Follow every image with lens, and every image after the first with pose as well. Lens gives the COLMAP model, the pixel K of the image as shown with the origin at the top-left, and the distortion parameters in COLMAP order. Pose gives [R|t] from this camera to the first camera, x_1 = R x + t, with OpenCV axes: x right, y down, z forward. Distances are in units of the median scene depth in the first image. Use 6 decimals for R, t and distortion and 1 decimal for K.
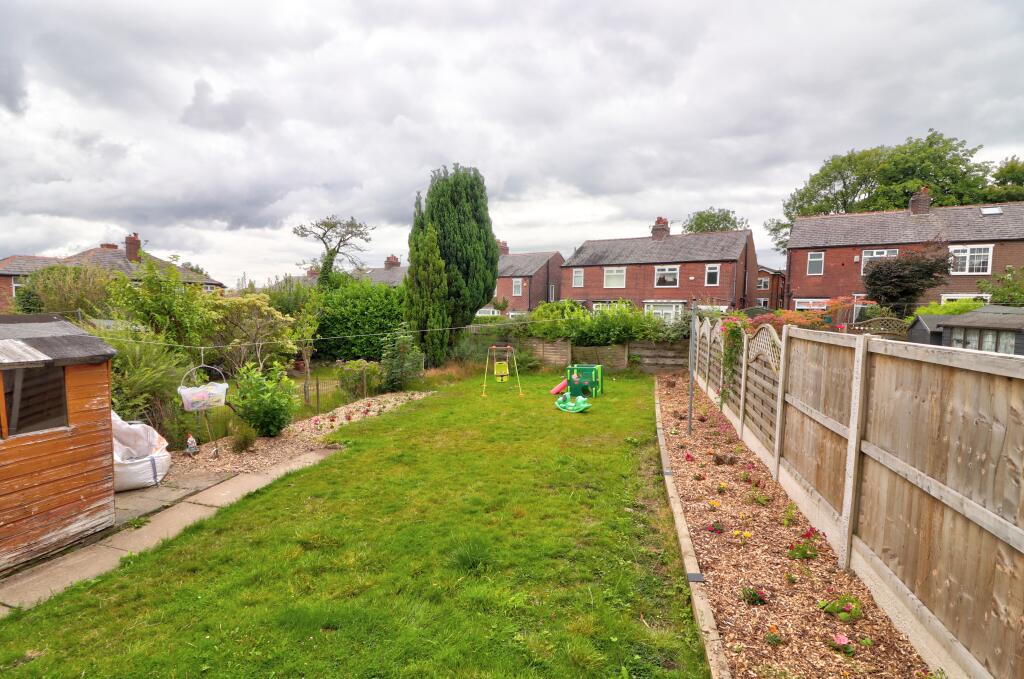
lens RADIAL K [[477.1, 0, 506.6], [0, 477.1, 345.2], [0, 0, 1]] dist [-0.013452, -0.007745]
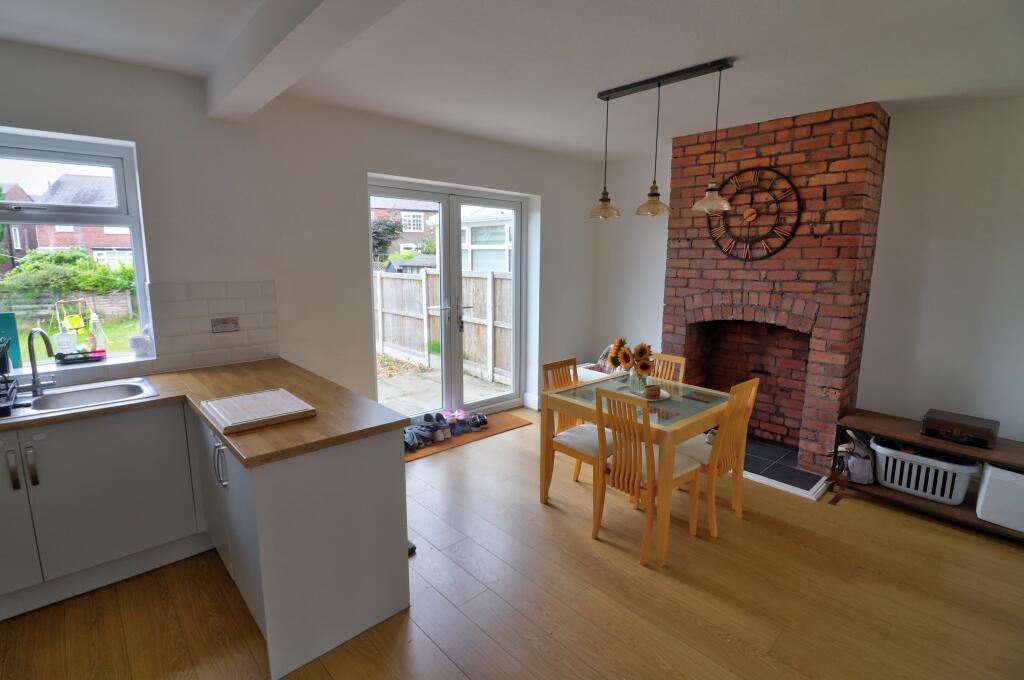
lens RADIAL K [[477.1, 0, 525.9], [0, 477.1, 341.0], [0, 0, 1]] dist [-0.013452, -0.007745]
pose [[0.543193, -0.157873, 0.824632, -0.262253], [0.067663, 0.987199, 0.144426, 0.008983], [-0.836877, -0.022654, 0.546922, -0.290334]]
